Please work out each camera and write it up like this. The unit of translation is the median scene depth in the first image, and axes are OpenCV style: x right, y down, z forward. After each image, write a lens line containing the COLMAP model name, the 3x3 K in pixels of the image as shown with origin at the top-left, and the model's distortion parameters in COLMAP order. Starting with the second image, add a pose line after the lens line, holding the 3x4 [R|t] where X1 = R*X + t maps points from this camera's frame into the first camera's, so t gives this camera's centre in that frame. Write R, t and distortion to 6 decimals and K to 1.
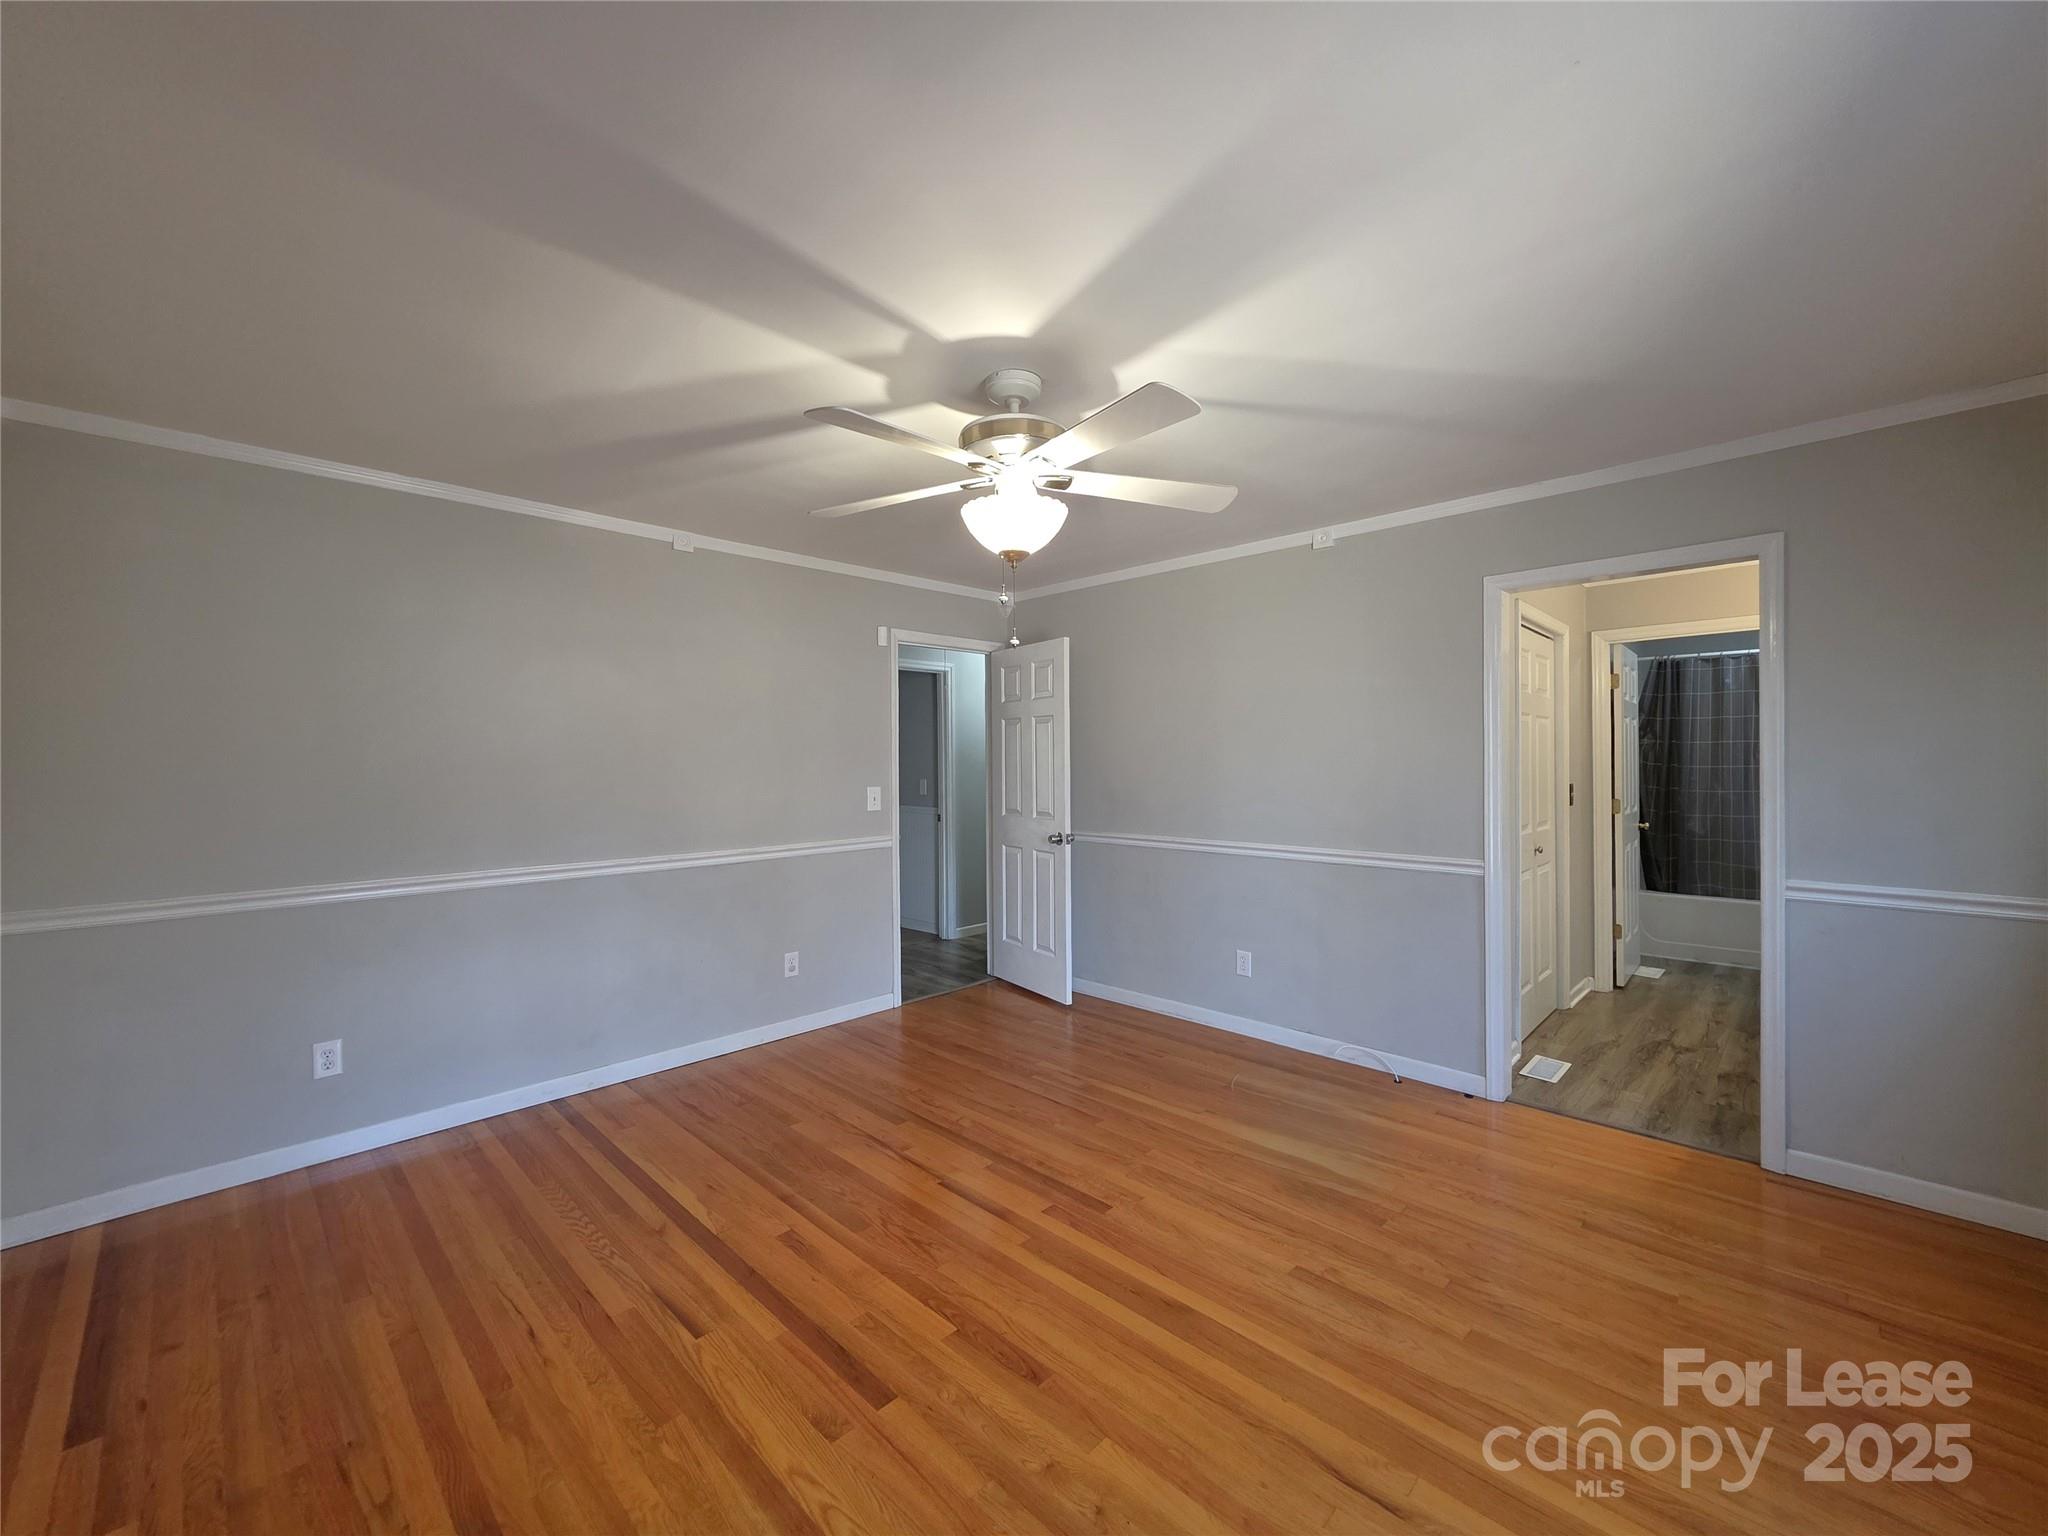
lens RADIAL K [[823.3, 0, 1024.0], [0, 823.3, 768.0], [0, 0, 1]] dist [-0.003311, -0.000091]
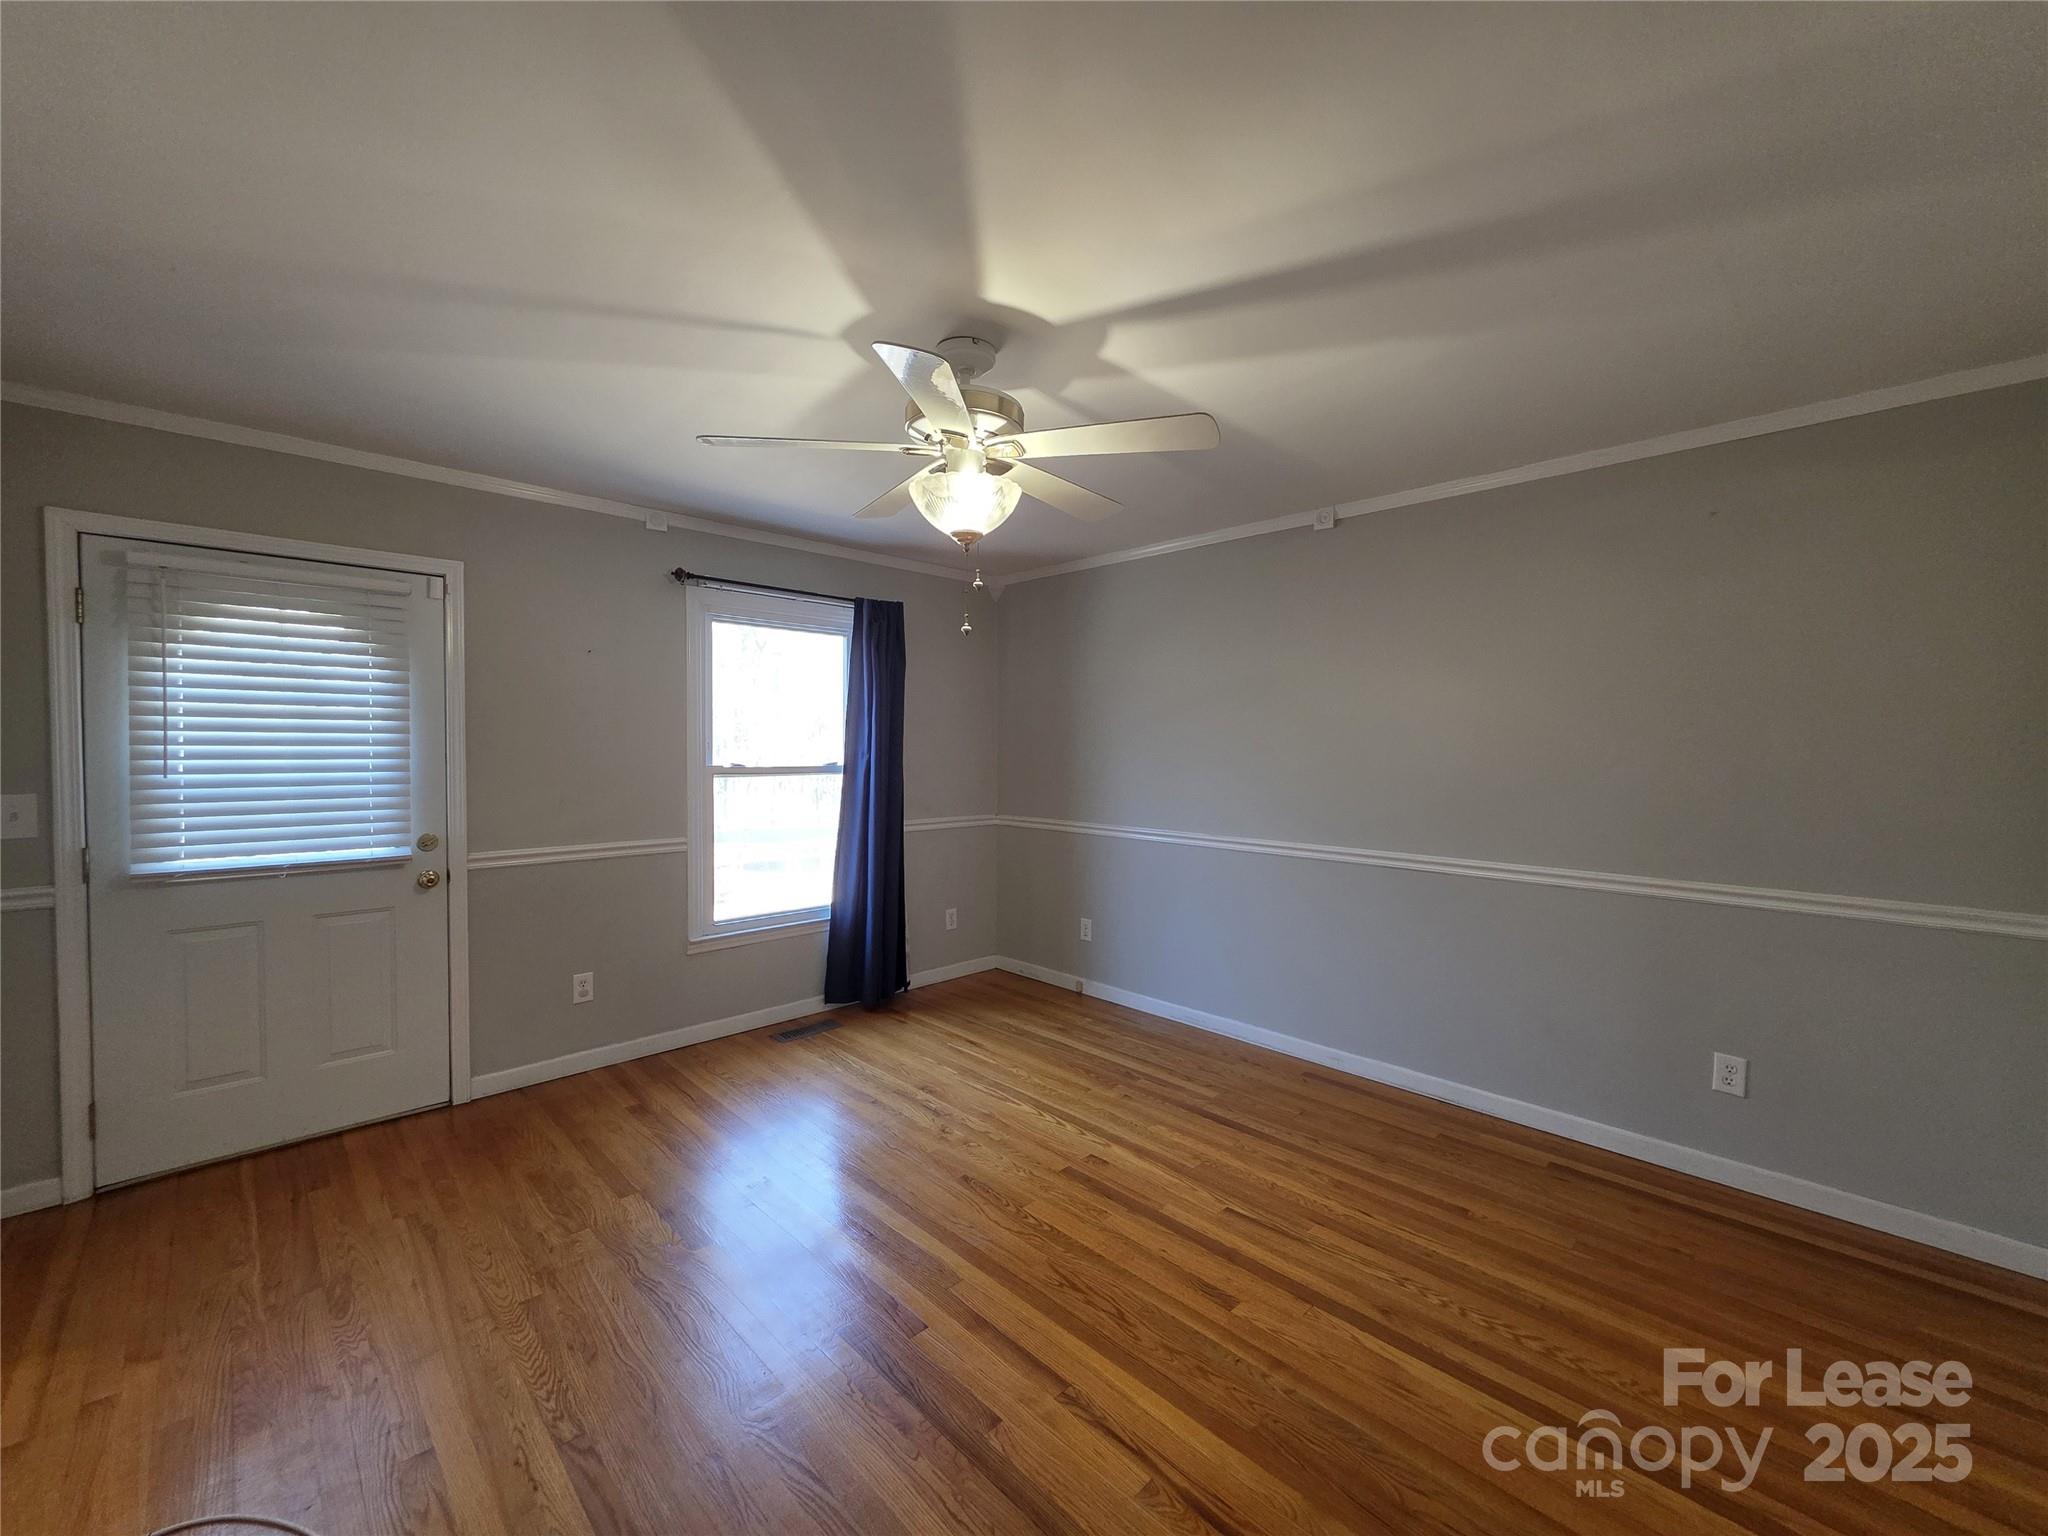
lens RADIAL K [[822.8, 0, 1024.0], [0, 822.8, 768.0], [0, 0, 1]] dist [0.000046, -0.000132]
pose [[-0.999694, 0.002133, 0.024650, -0.110172], [0.002924, 0.999481, 0.032093, -0.024421], [-0.024569, 0.032155, -0.999181, 2.122201]]
